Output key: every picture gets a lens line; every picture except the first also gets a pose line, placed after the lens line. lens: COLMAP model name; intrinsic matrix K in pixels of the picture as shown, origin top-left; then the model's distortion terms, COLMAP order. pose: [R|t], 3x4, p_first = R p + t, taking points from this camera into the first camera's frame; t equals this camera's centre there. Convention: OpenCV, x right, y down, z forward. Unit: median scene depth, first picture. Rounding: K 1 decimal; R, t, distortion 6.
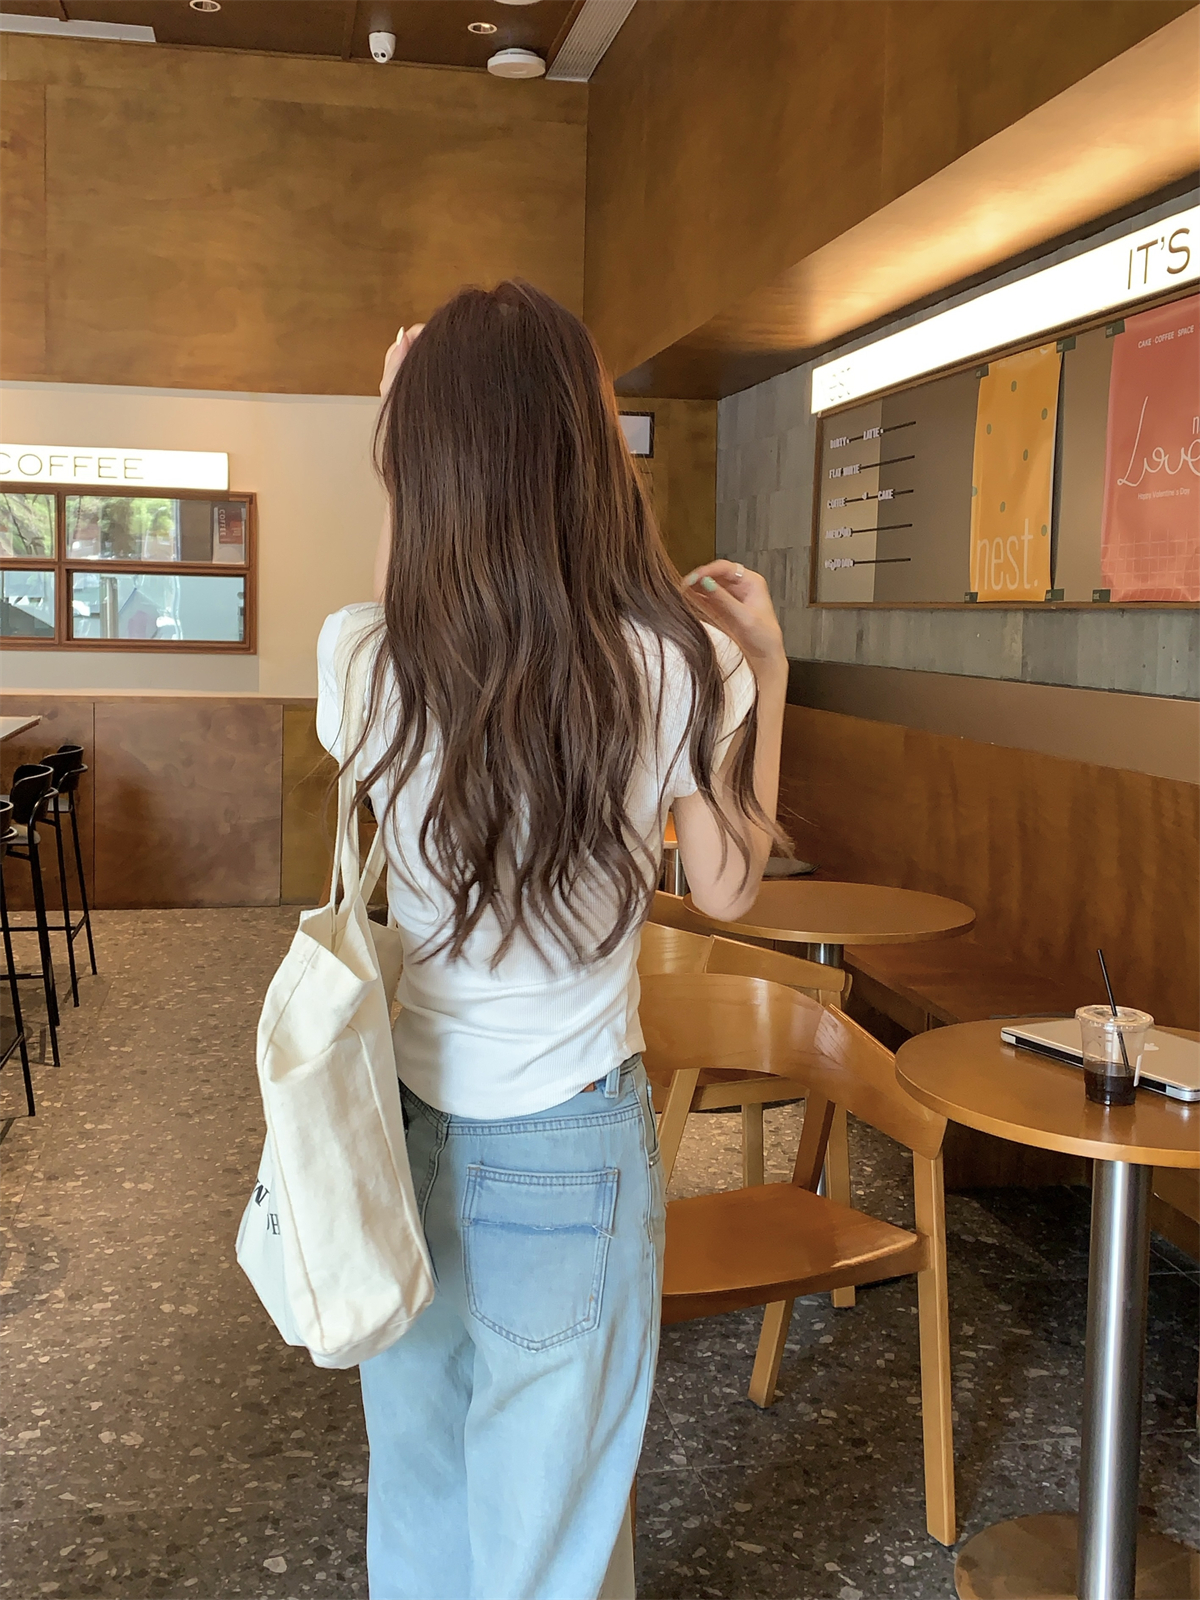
lens RADIAL K [[1445.7, 0, 606.7], [0, 1445.7, 826.8], [0, 0, 1]] dist [0.084653, -0.133578]
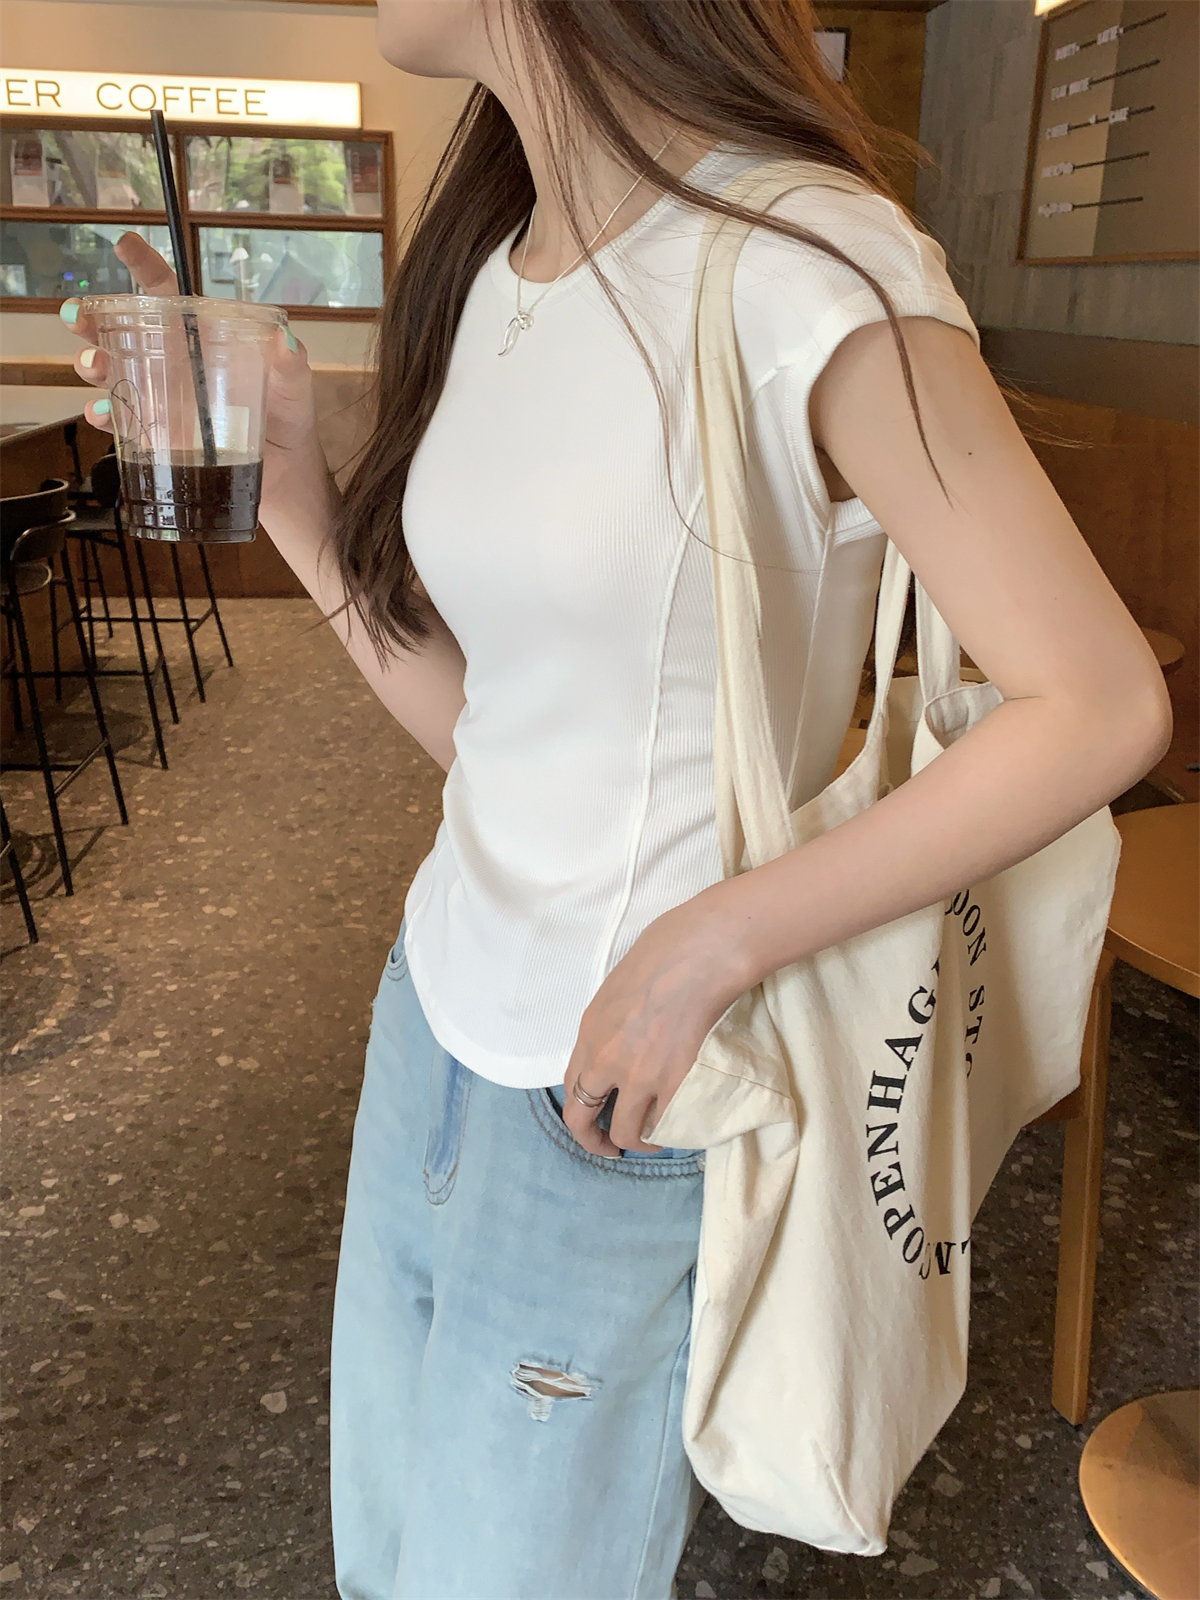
lens RADIAL K [[1445.7, 0, 606.7], [0, 1445.7, 826.8], [0, 0, 1]] dist [0.084653, -0.133578]
pose [[0.992464, 0.045381, -0.113827, 0.032270], [-0.020713, 0.977657, 0.209184, -0.006793], [0.120777, -0.205250, 0.971229, 0.153688]]
